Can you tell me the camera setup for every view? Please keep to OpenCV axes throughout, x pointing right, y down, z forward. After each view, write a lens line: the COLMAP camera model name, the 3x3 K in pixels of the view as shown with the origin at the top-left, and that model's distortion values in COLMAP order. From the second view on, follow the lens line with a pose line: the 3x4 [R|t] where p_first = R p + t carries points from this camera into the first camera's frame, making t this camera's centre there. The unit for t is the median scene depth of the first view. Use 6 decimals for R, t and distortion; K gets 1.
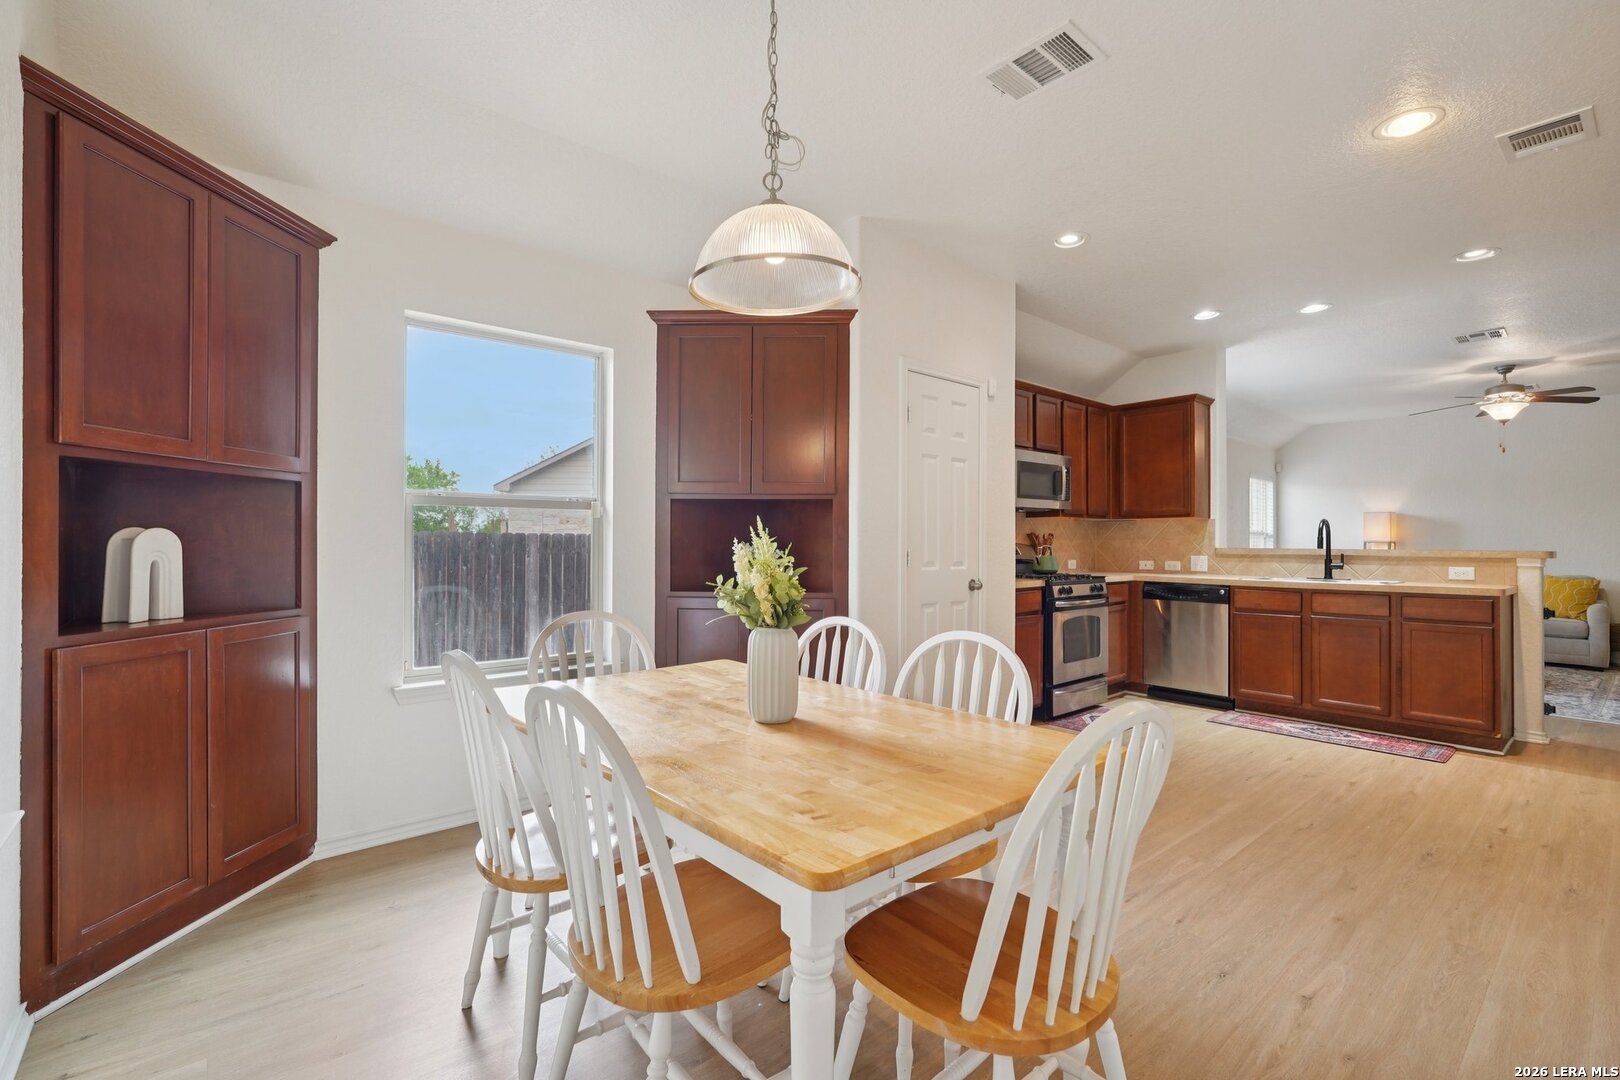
lens RADIAL K [[715.0, 0, 804.2], [0, 715.0, 547.5], [0, 0, 1]] dist [-0.004998, 0.000196]
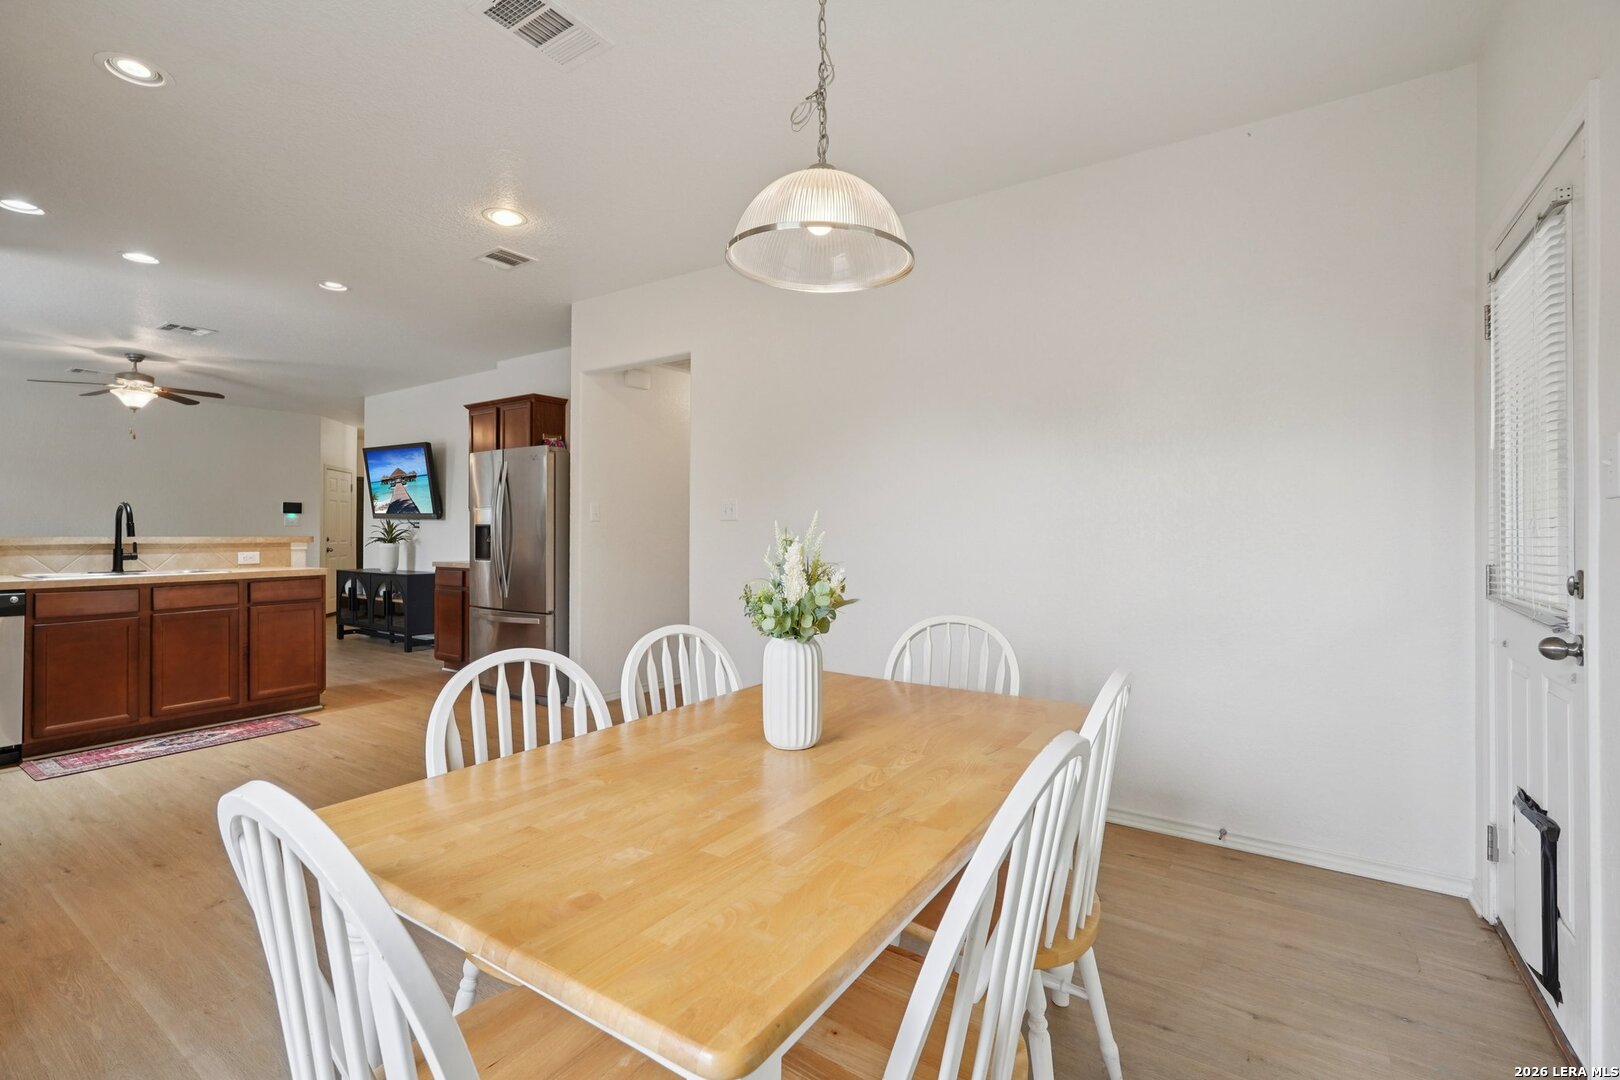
lens RADIAL K [[715.0, 0, 818.3], [0, 715.0, 528.7], [0, 0, 1]] dist [-0.004998, 0.000196]
pose [[-0.279900, -0.001349, 0.960028, -0.365531], [0.004733, 0.999985, 0.002785, -0.007005], [-0.960018, 0.005324, -0.279889, 0.492095]]
